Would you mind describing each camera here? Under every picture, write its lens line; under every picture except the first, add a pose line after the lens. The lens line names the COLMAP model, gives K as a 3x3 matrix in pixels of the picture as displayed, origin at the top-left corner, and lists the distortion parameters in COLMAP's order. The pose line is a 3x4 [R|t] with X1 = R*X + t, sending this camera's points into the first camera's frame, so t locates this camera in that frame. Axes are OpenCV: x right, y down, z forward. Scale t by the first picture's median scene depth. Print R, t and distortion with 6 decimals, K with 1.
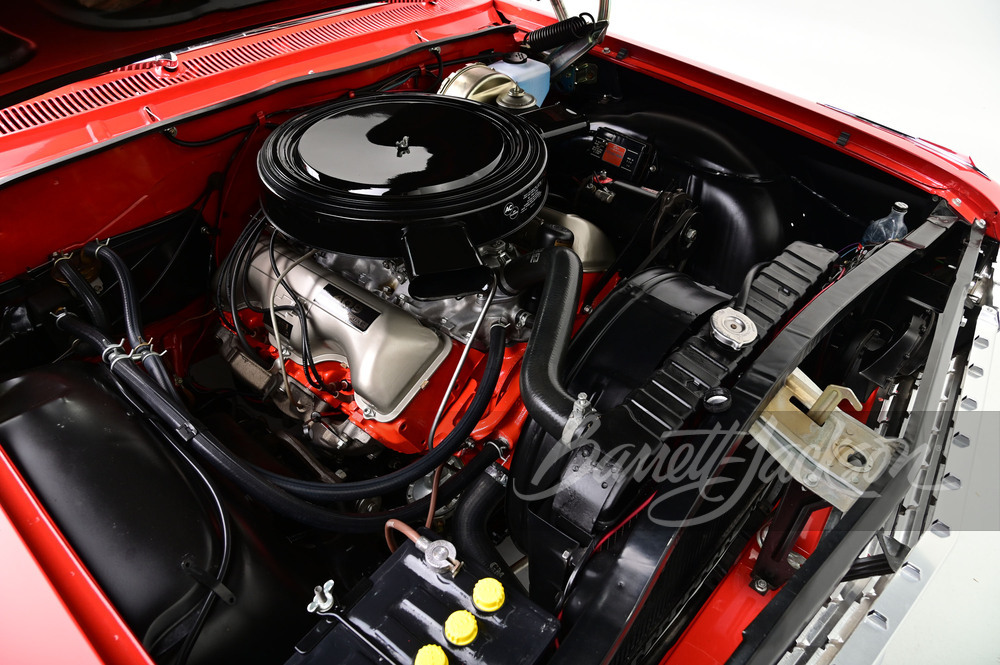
lens RADIAL K [[605.3, 0, 500.0], [0, 605.3, 332.5], [0, 0, 1]] dist [-0.038897, 0.000206]
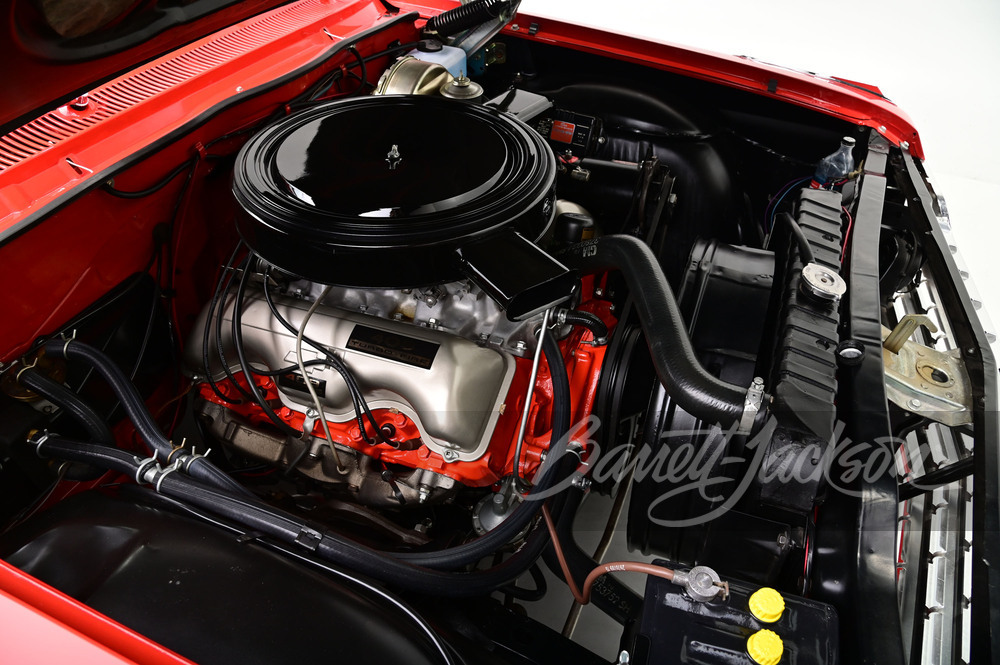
lens RADIAL K [[605.3, 0, 500.0], [0, 605.3, 332.5], [0, 0, 1]] dist [-0.038897, 0.000206]
pose [[0.947936, -0.221319, 0.228988, -0.260275], [0.215280, 0.975201, 0.051353, -0.063085], [-0.234675, 0.000618, 0.972074, 0.088445]]
